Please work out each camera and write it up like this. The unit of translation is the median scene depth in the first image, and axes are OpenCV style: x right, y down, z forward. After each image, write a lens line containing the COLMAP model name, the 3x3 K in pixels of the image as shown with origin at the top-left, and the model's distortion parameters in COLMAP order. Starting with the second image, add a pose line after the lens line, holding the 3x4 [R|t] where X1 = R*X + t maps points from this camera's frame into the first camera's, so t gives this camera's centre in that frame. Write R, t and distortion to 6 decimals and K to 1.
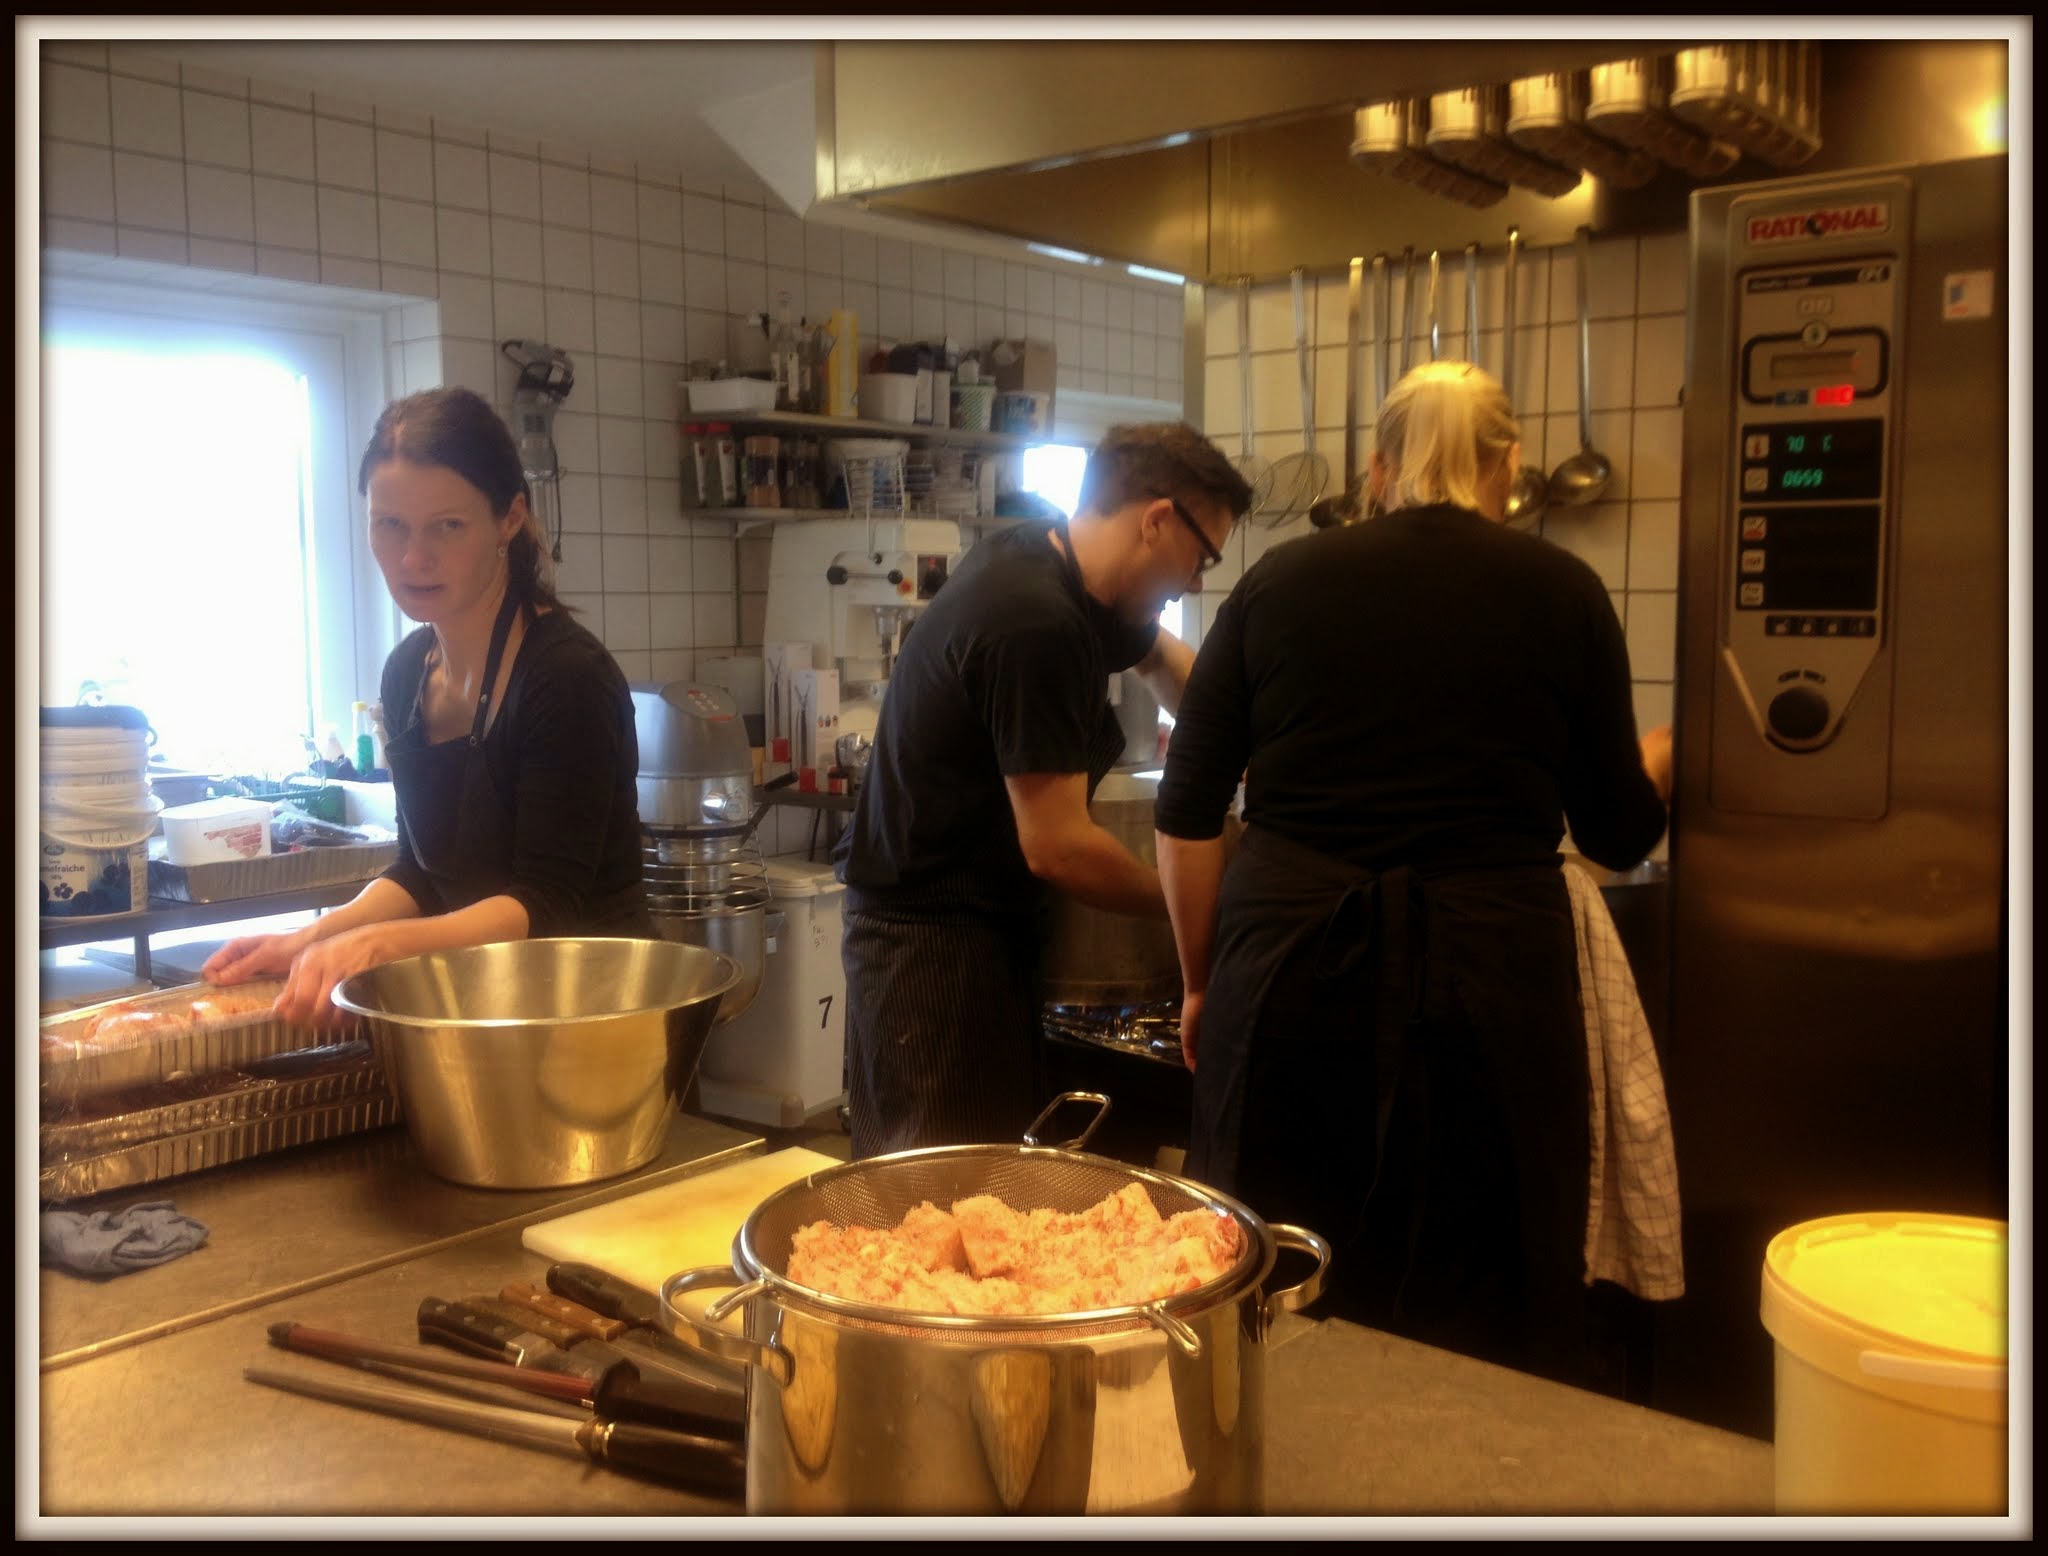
lens RADIAL K [[1948.1, 0, 1024.0], [0, 1948.1, 778.0], [0, 0, 1]] dist [0.137298, -0.413821]
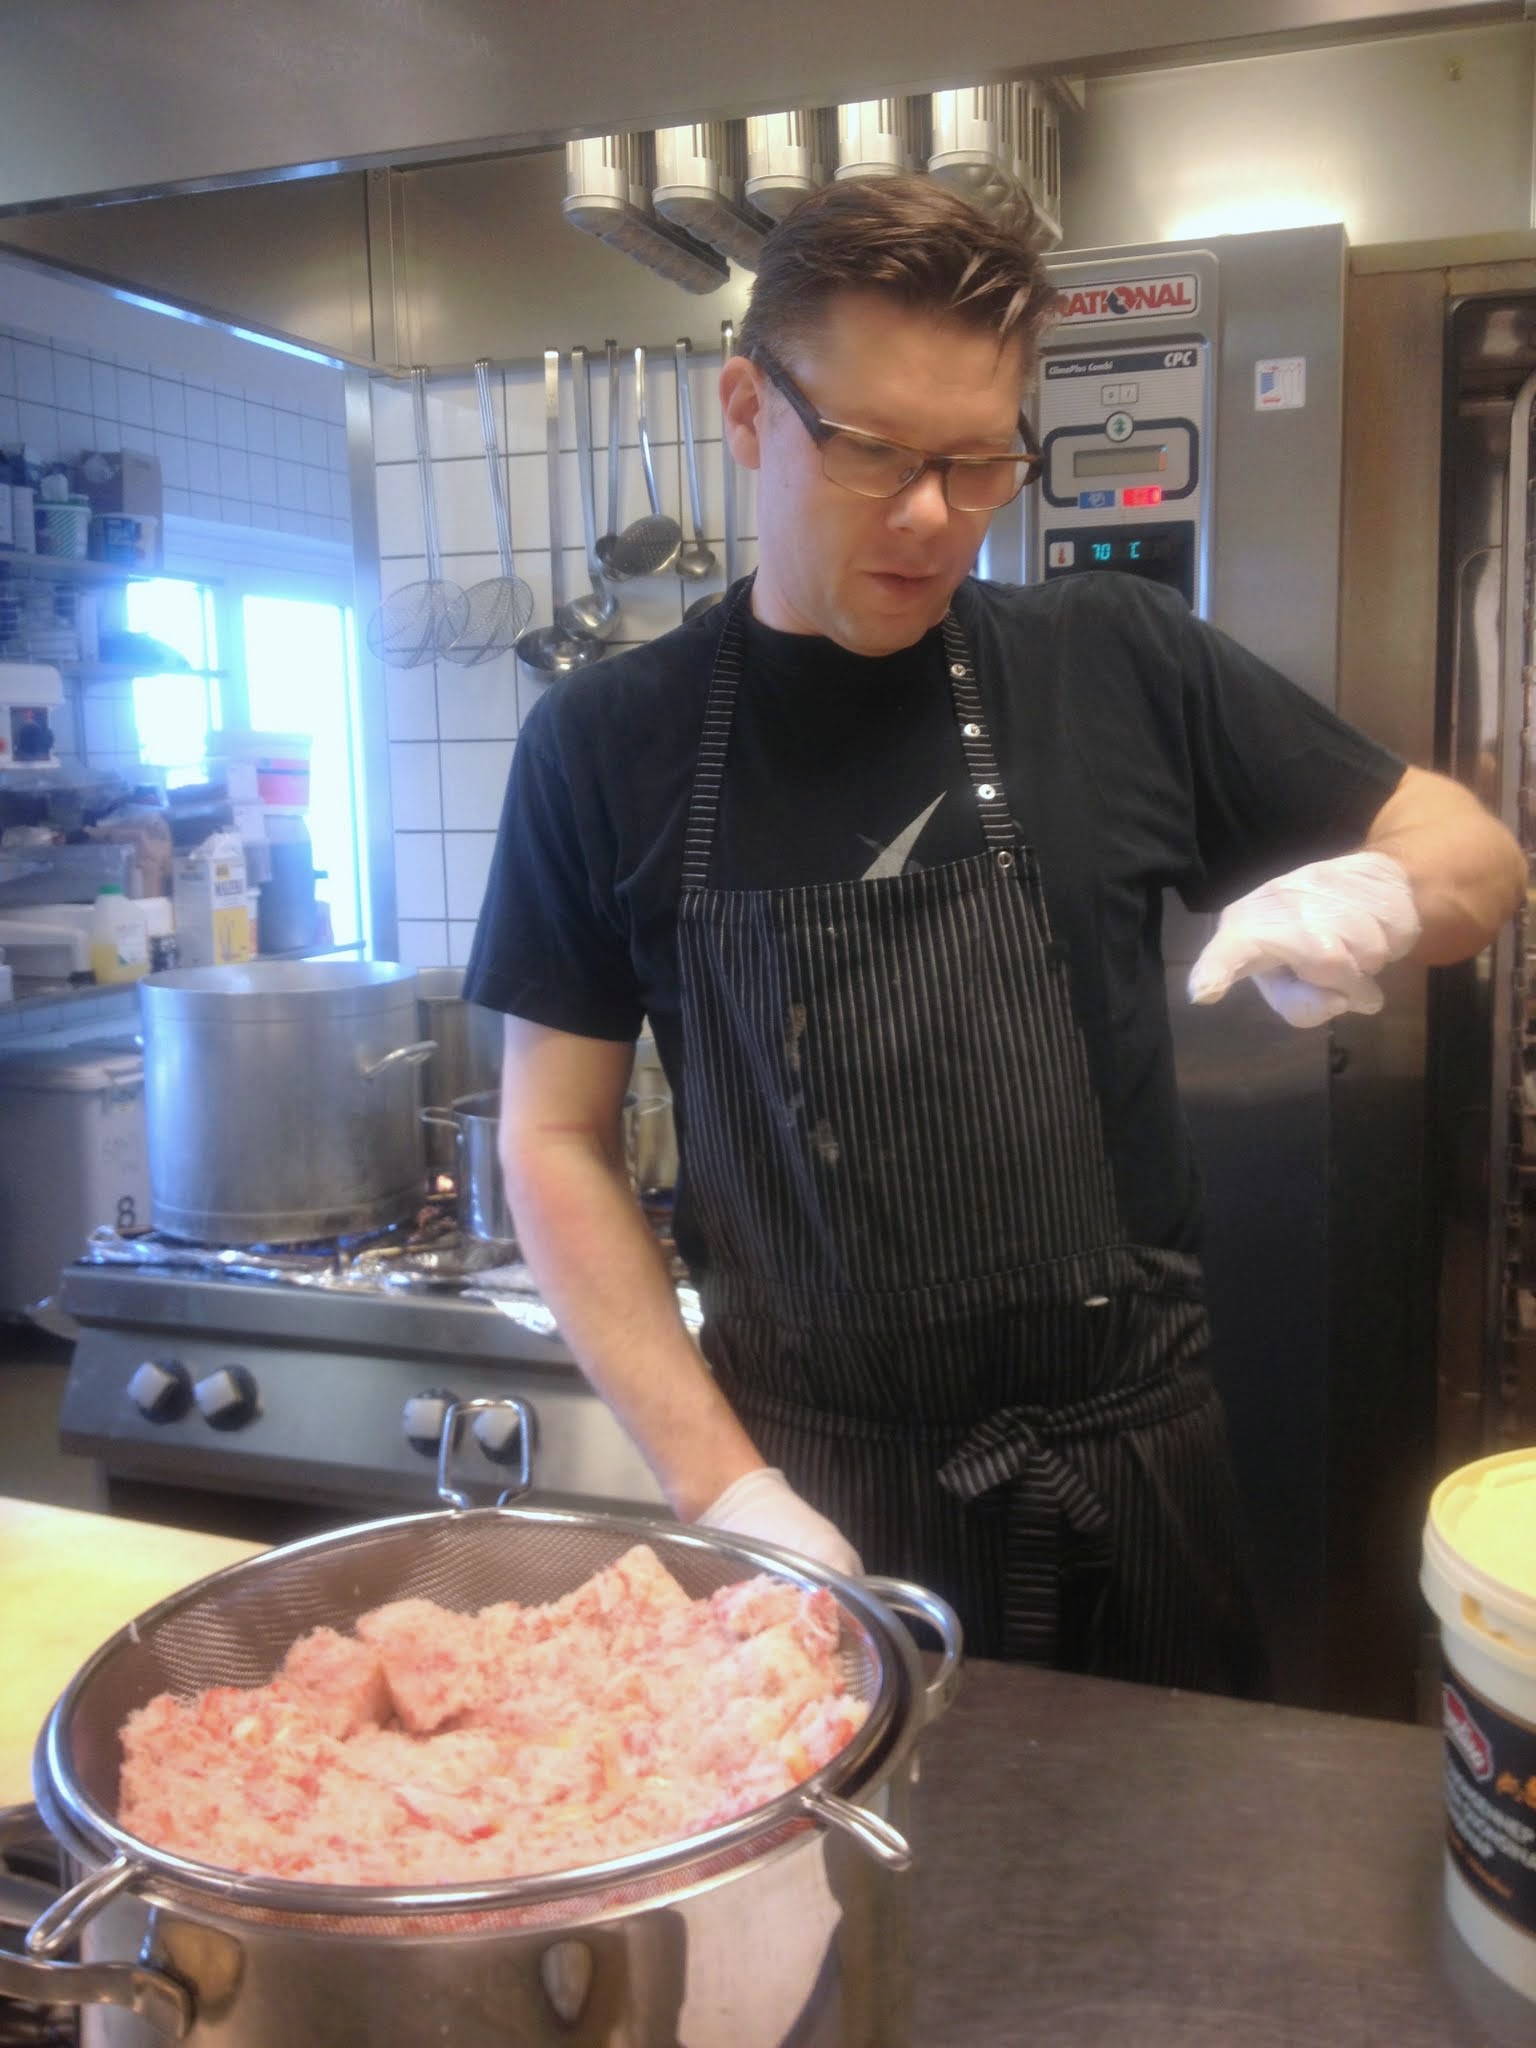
lens RADIAL K [[1916.4, 0, 768.0], [0, 1916.4, 1024.0], [0, 0, 1]] dist [0.156289, -0.419136]
pose [[0.939393, -0.063629, 0.336885, -0.067217], [0.052461, 0.997733, 0.042159, 0.001474], [-0.338804, -0.021931, 0.940601, 0.215242]]
